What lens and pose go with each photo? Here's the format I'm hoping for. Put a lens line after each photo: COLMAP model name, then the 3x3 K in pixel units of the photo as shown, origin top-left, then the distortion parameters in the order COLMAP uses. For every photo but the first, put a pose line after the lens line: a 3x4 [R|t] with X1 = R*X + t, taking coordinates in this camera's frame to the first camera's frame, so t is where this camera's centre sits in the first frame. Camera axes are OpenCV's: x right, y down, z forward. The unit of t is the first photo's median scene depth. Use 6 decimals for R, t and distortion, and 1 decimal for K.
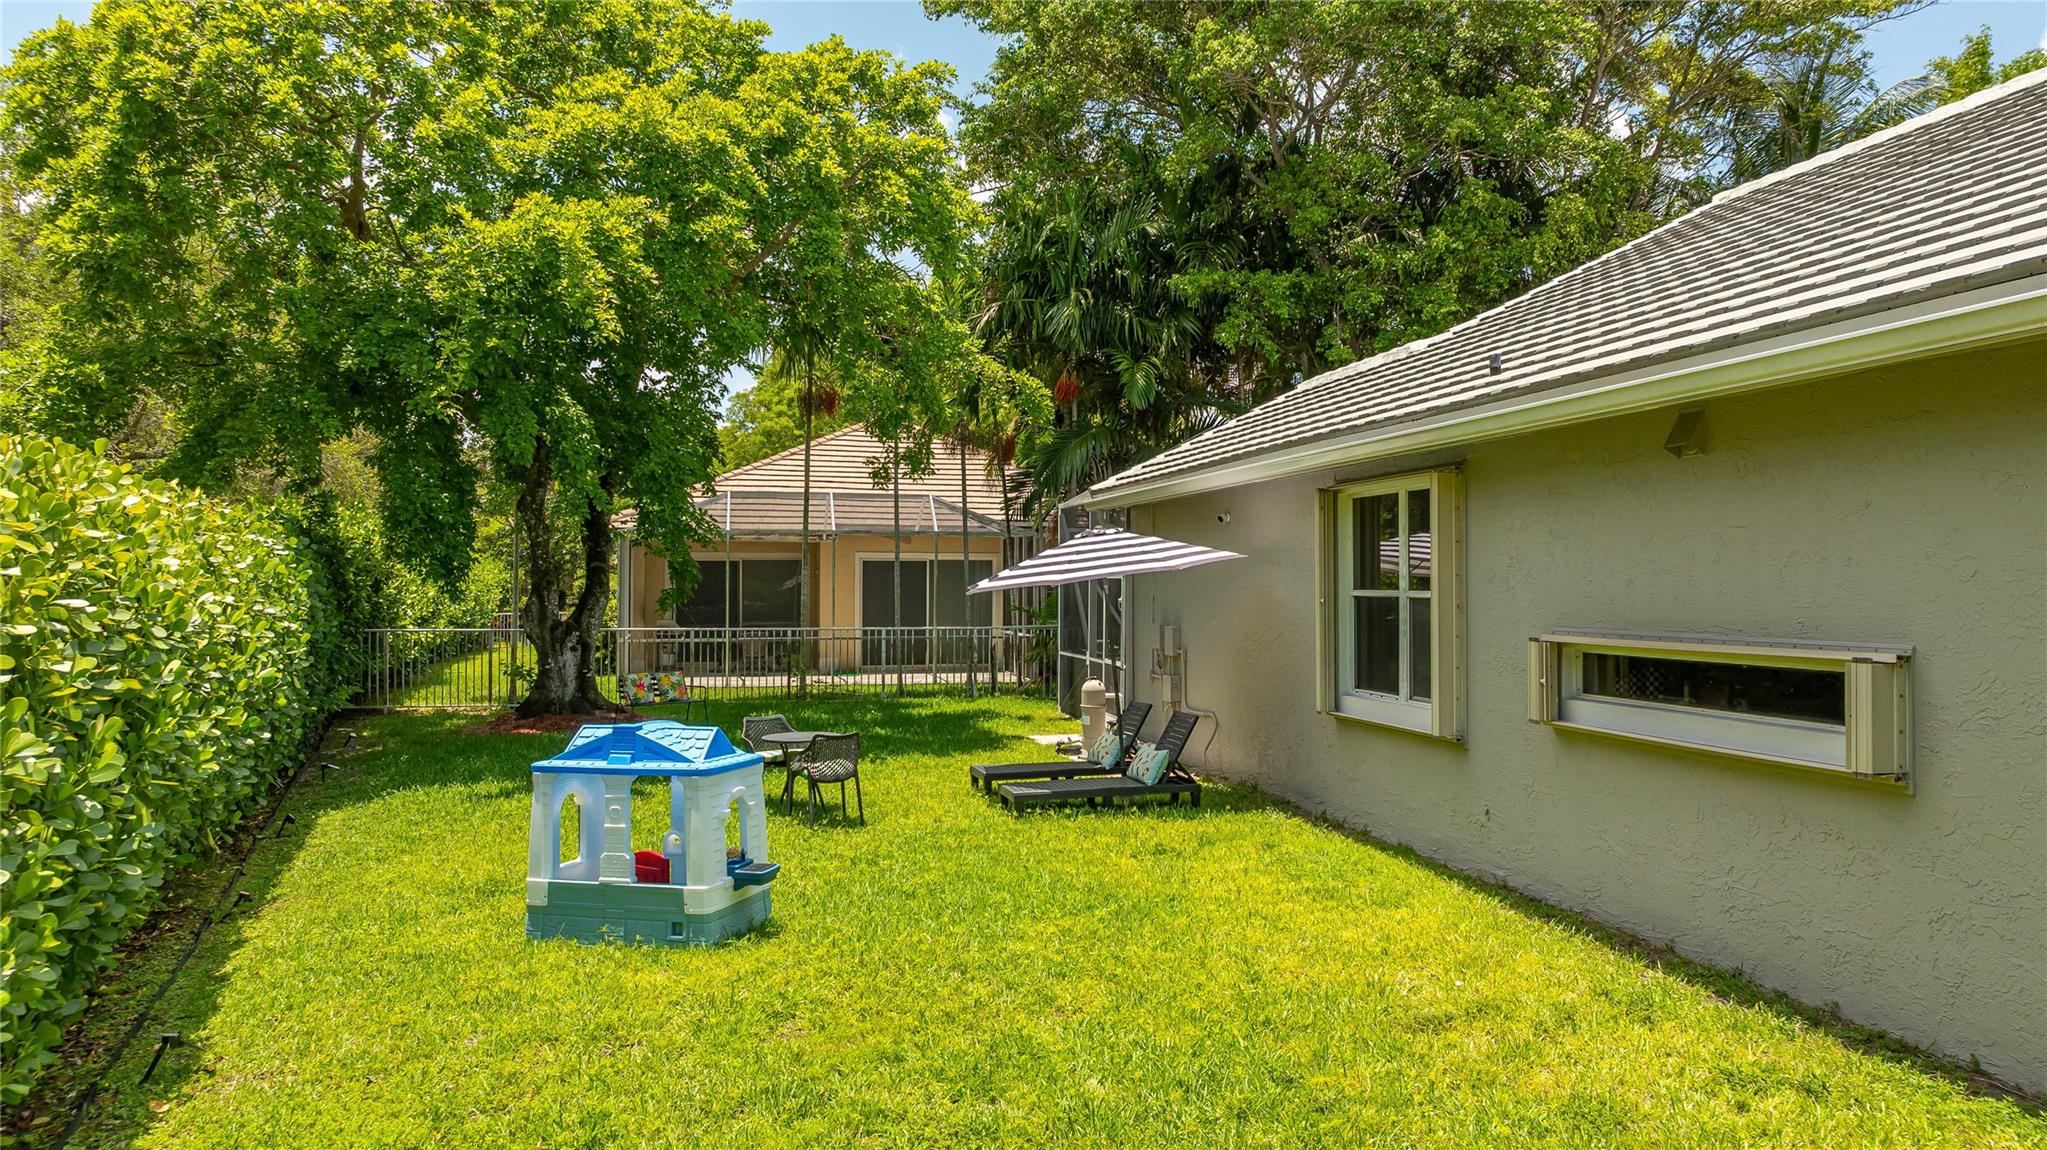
lens RADIAL K [[1439.2, 0, 1024.2], [0, 1439.2, 570.6], [0, 0, 1]] dist [-0.022194, 0.005883]
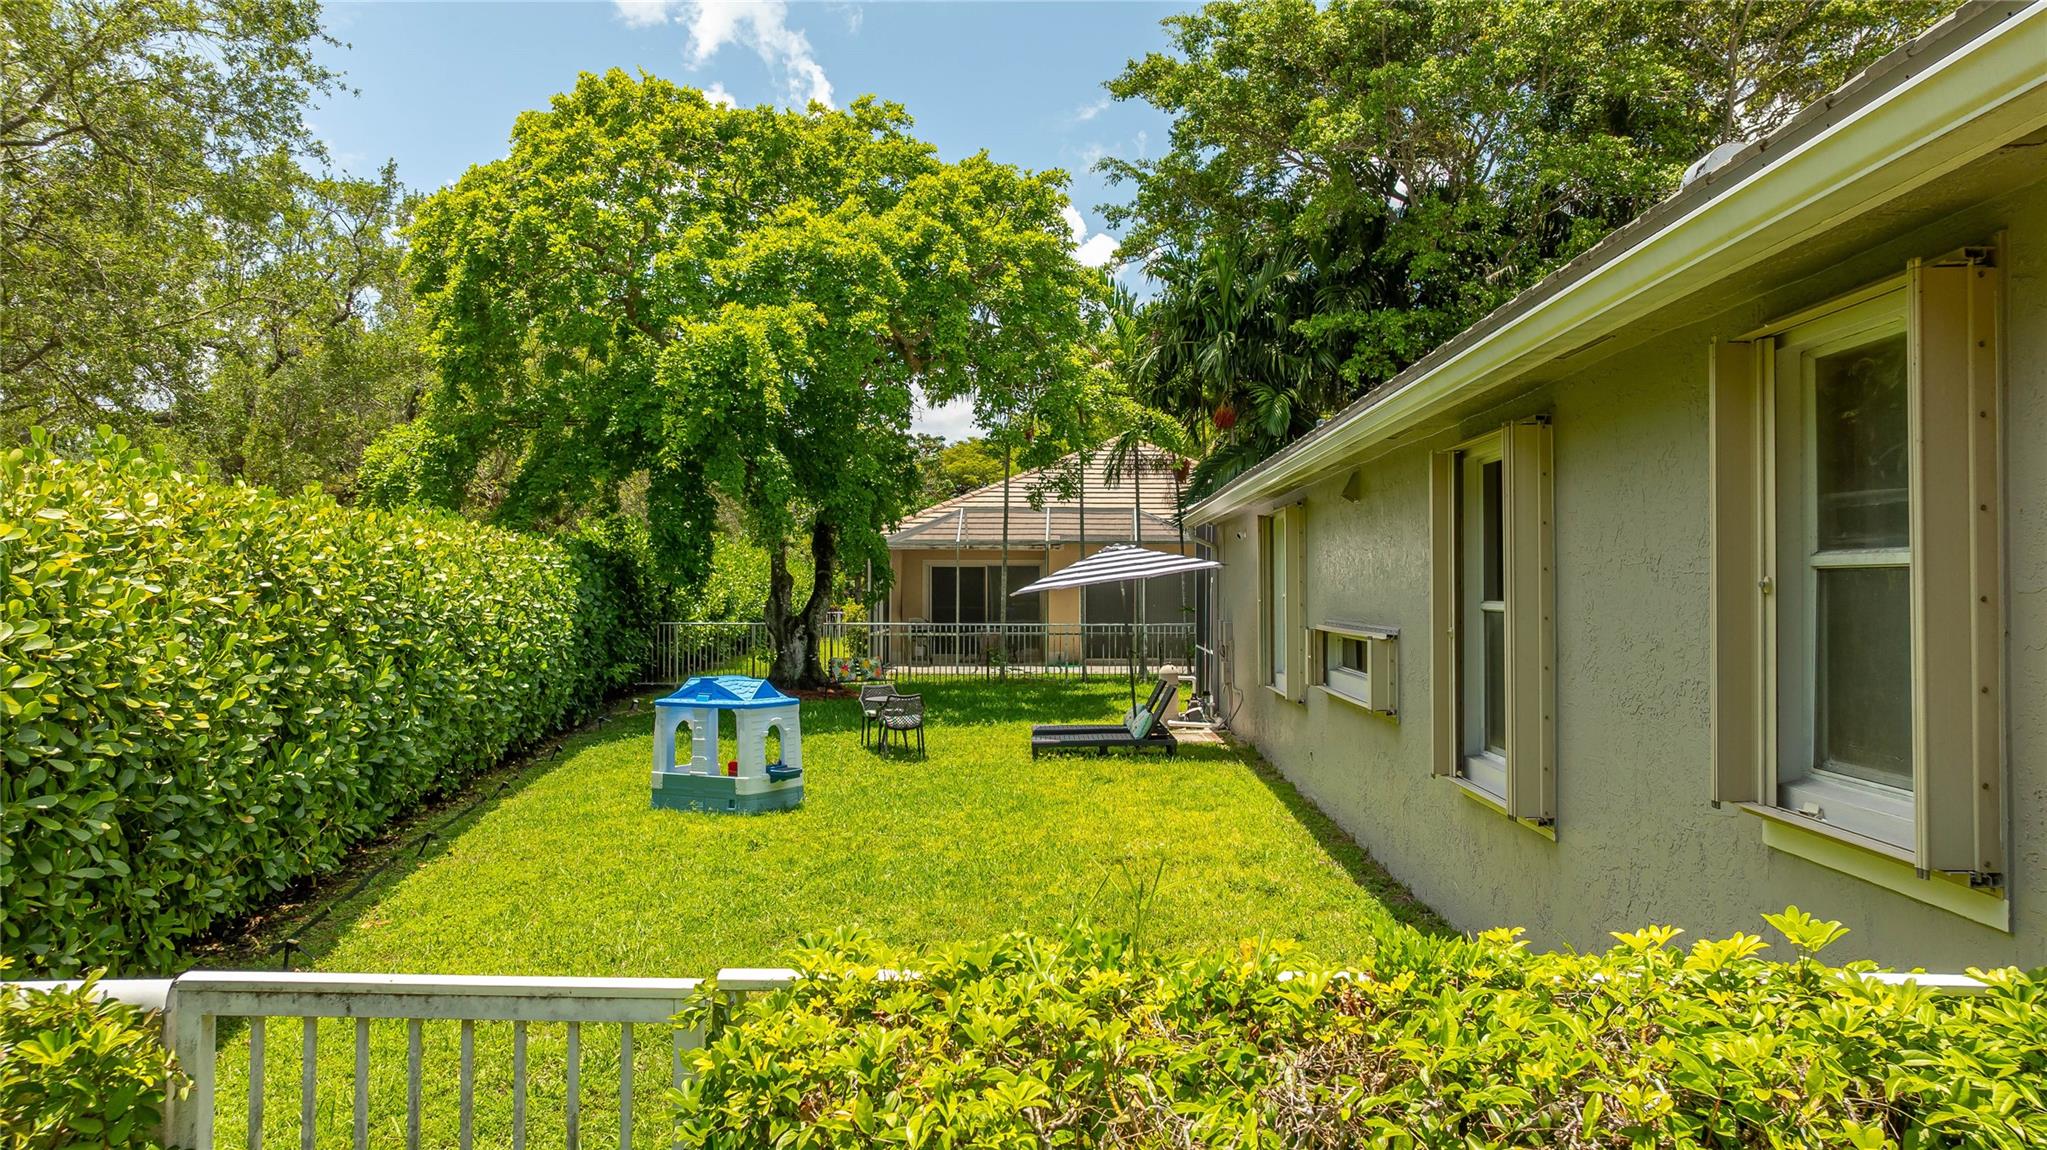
lens RADIAL K [[1439.2, 0, 1024.2], [0, 1439.2, 570.6], [0, 0, 1]] dist [-0.022194, 0.005883]
pose [[0.971192, -0.002585, -0.238285, 0.251321], [0.002237, 0.999996, -0.001729, -0.003974], [0.238289, 0.001147, 0.971194, -0.263915]]
